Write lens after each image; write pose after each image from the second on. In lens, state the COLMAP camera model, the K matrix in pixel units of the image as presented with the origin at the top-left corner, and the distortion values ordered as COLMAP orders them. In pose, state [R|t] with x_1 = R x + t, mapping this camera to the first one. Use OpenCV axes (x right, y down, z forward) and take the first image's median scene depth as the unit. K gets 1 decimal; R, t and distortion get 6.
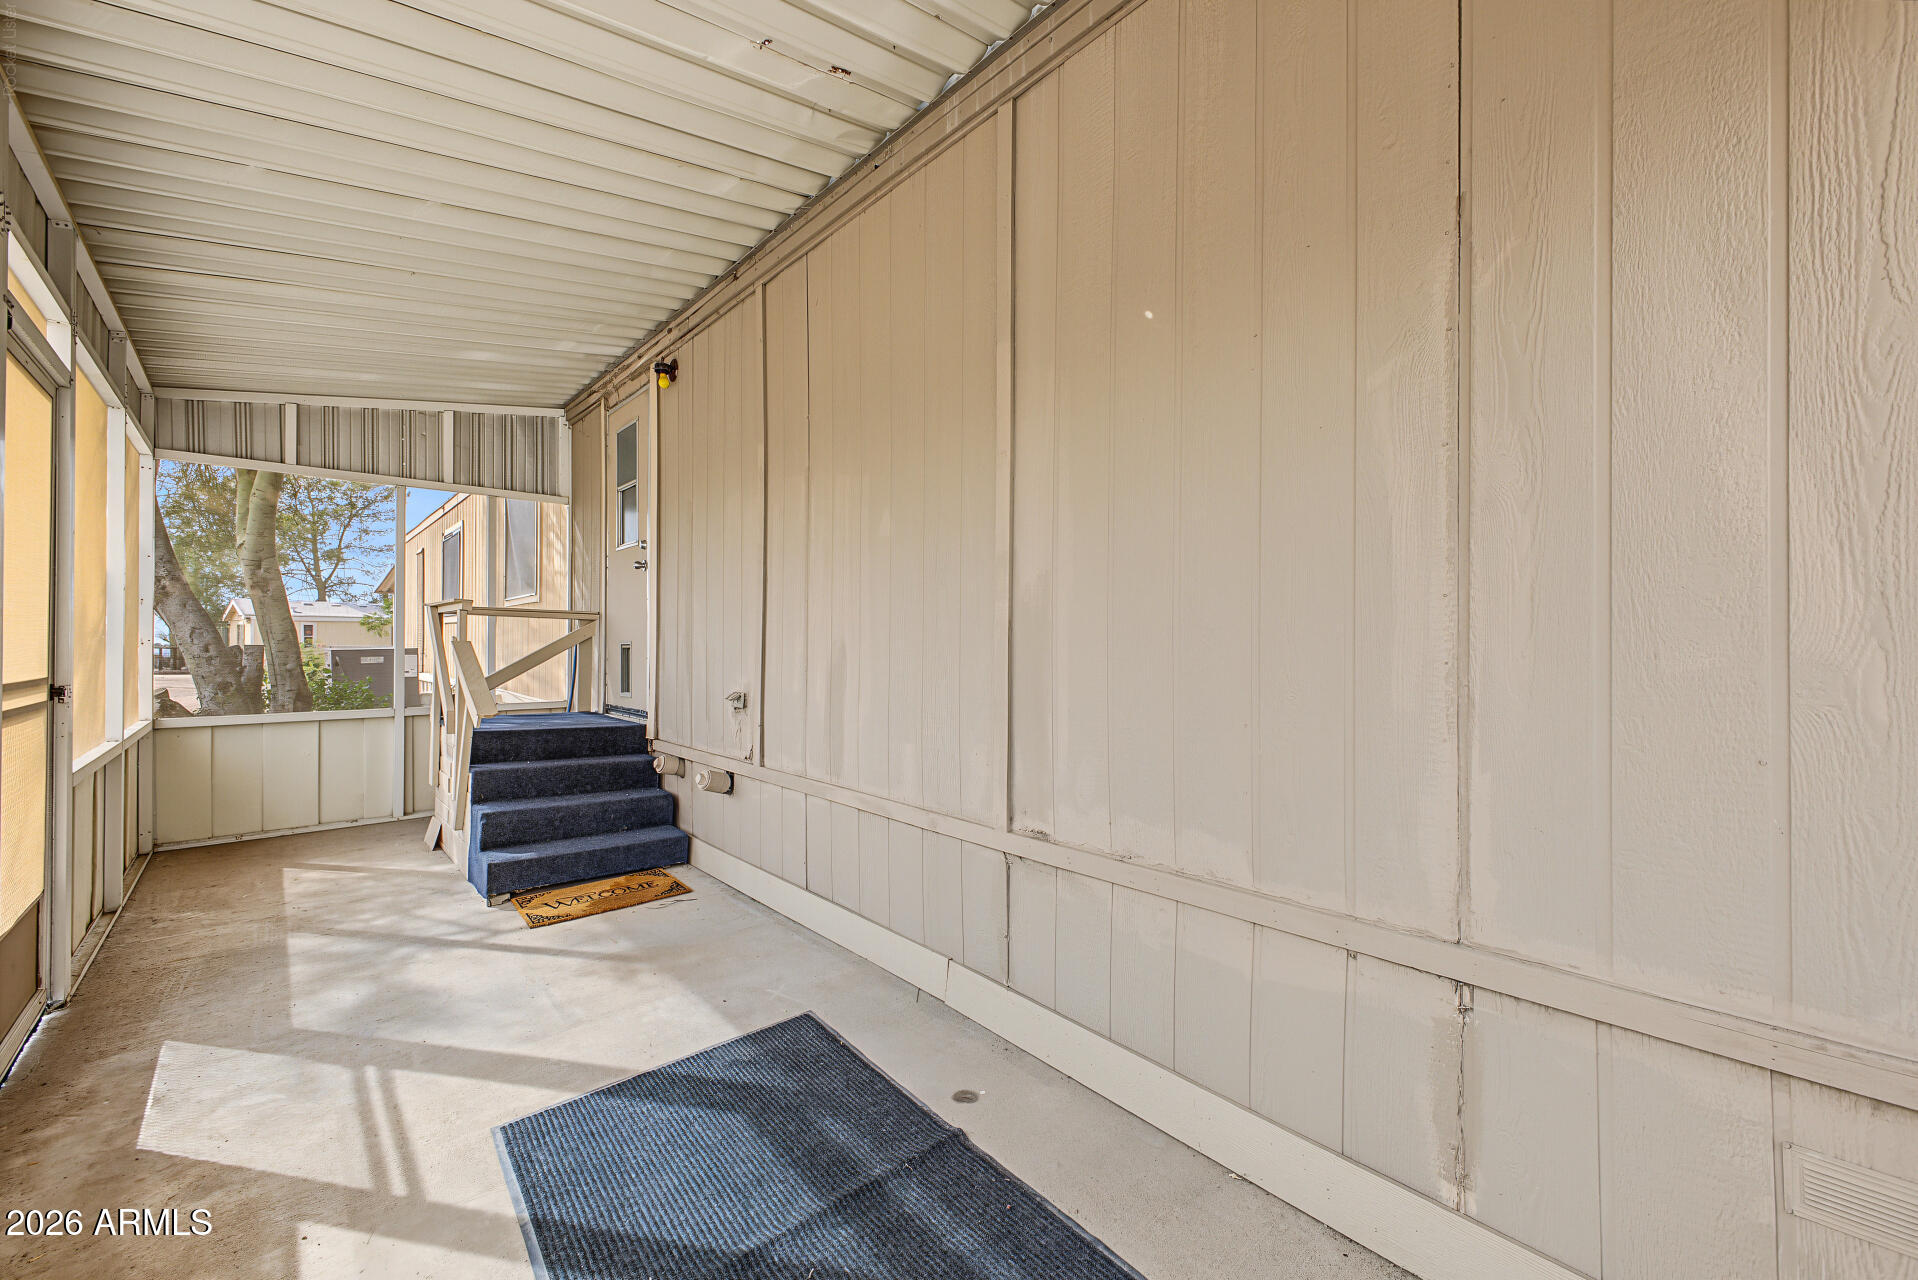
lens RADIAL K [[757.0, 0, 960.8], [0, 757.0, 639.4], [0, 0, 1]] dist [-0.000188, -0.000218]
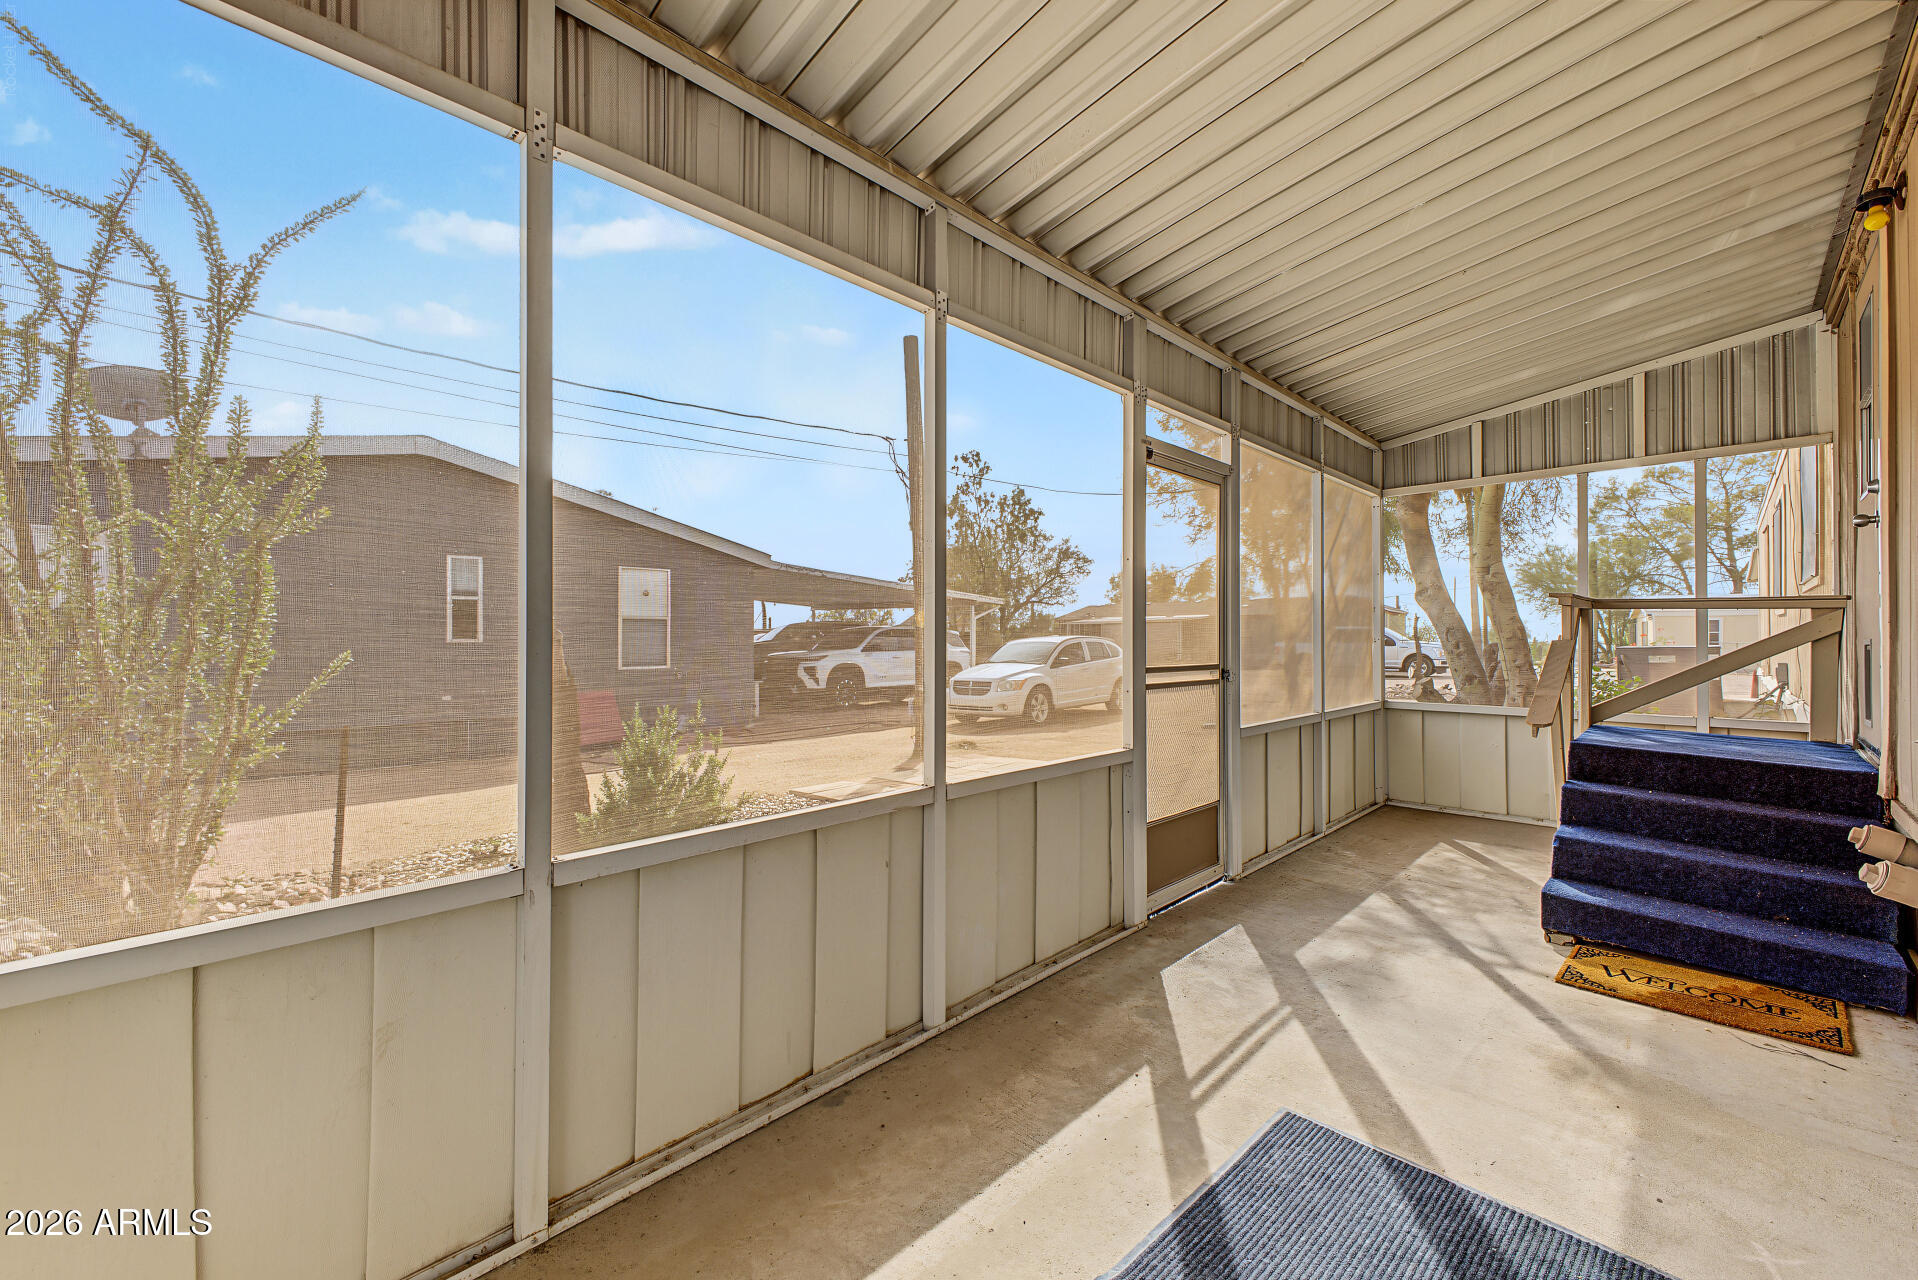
lens RADIAL K [[755.4, 0, 966.0], [0, 755.4, 634.7], [0, 0, 1]] dist [0.003447, -0.000001]
pose [[0.055761, -0.006218, -0.998425, 0.244754], [0.004973, 0.999970, -0.005950, -0.003115], [0.998432, -0.004633, 0.055791, 0.301961]]
